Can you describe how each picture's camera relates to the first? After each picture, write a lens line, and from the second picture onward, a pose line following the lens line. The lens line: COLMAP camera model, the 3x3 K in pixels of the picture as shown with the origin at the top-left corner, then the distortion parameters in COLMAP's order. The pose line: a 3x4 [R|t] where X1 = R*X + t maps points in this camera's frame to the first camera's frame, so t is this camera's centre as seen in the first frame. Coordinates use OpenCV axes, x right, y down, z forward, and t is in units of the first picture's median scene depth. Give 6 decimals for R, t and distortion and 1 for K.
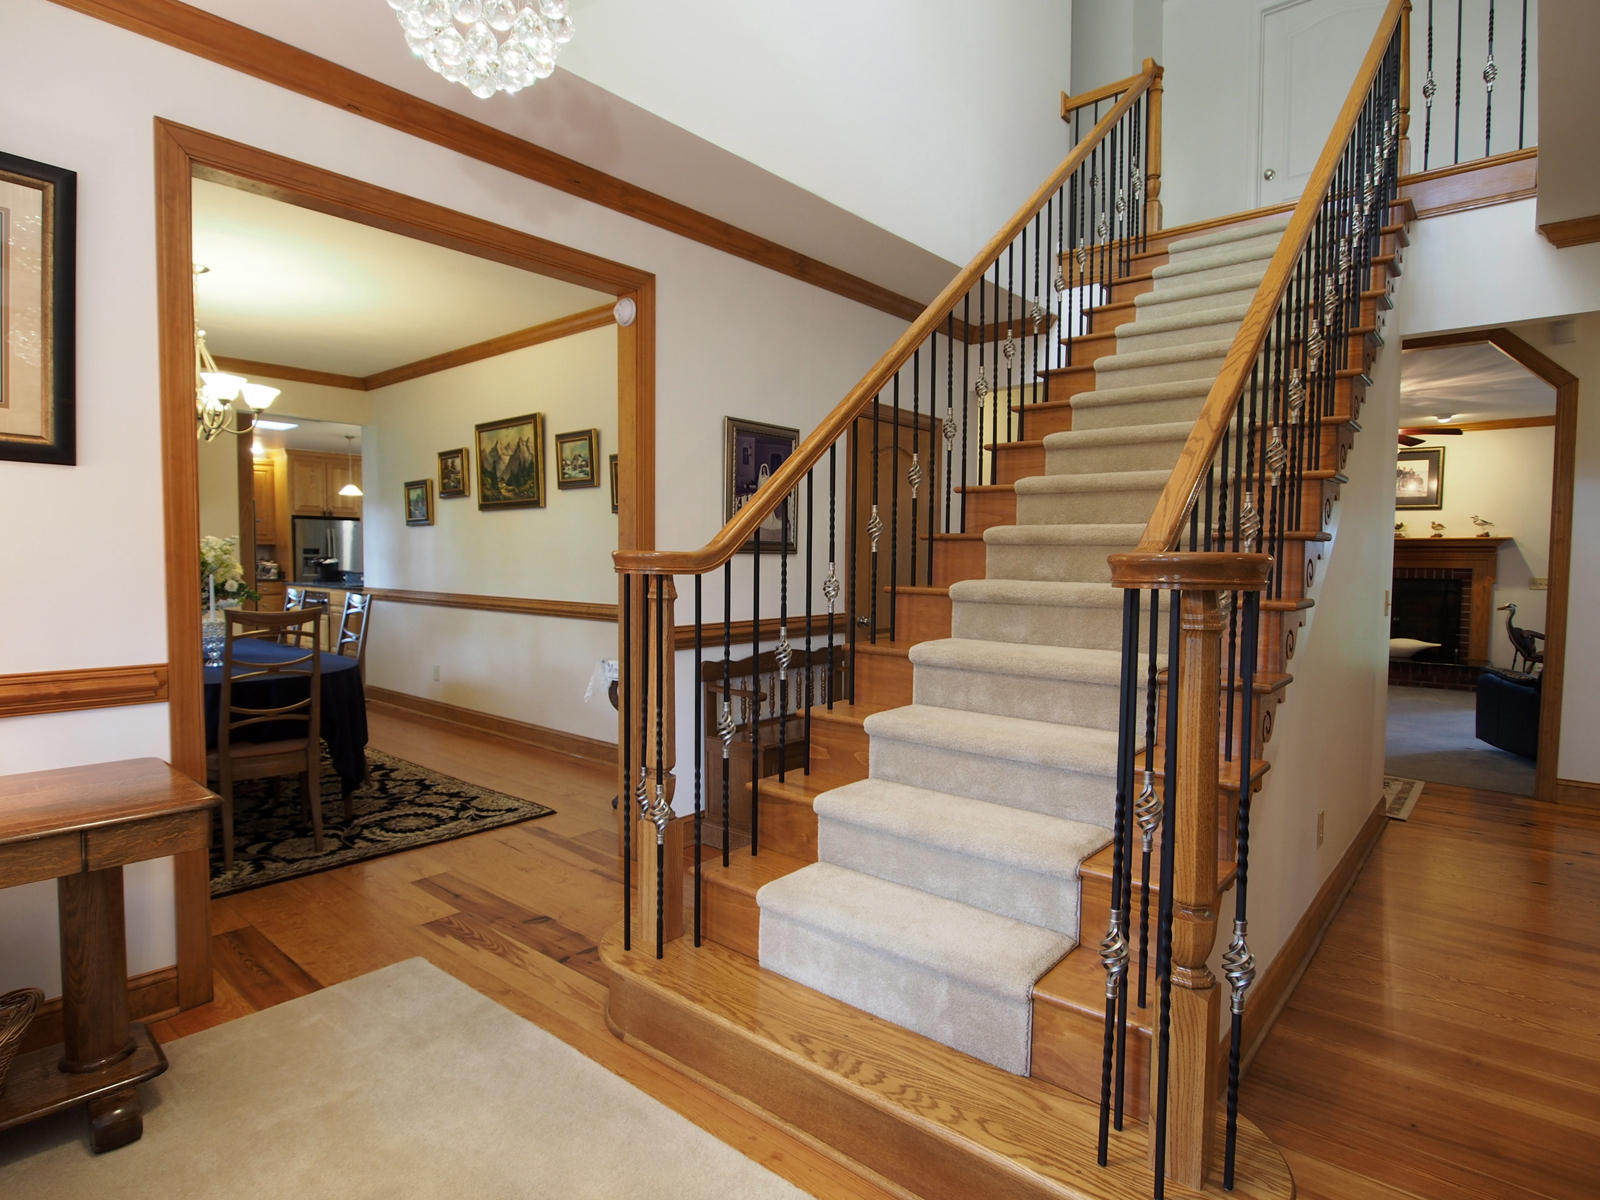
lens RADIAL K [[866.3, 0, 800.1], [0, 866.3, 598.6], [0, 0, 1]] dist [-0.012807, -0.001493]
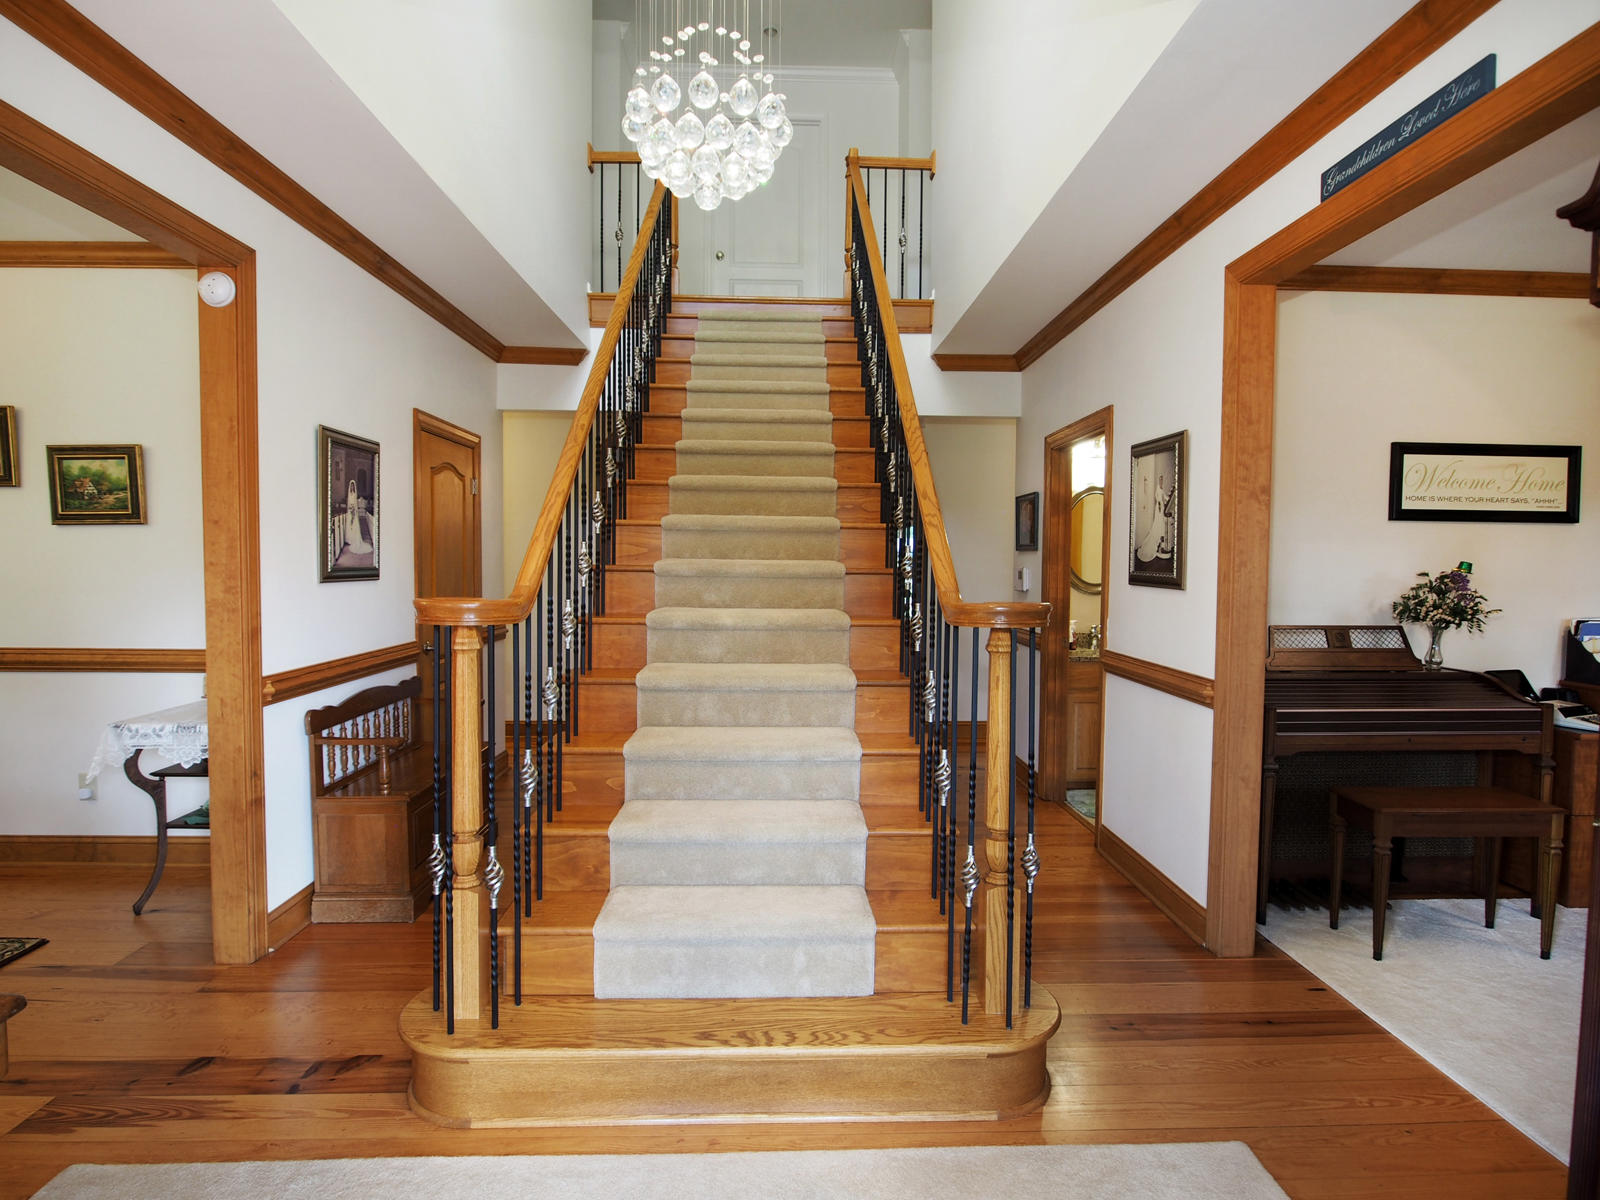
lens RADIAL K [[866.3, 0, 803.3], [0, 866.3, 598.3], [0, 0, 1]] dist [-0.012807, -0.001493]
pose [[0.738239, -0.031667, 0.673796, -0.389099], [0.031664, 0.999423, 0.012278, -0.040634], [-0.673796, 0.012271, 0.738815, 0.048789]]
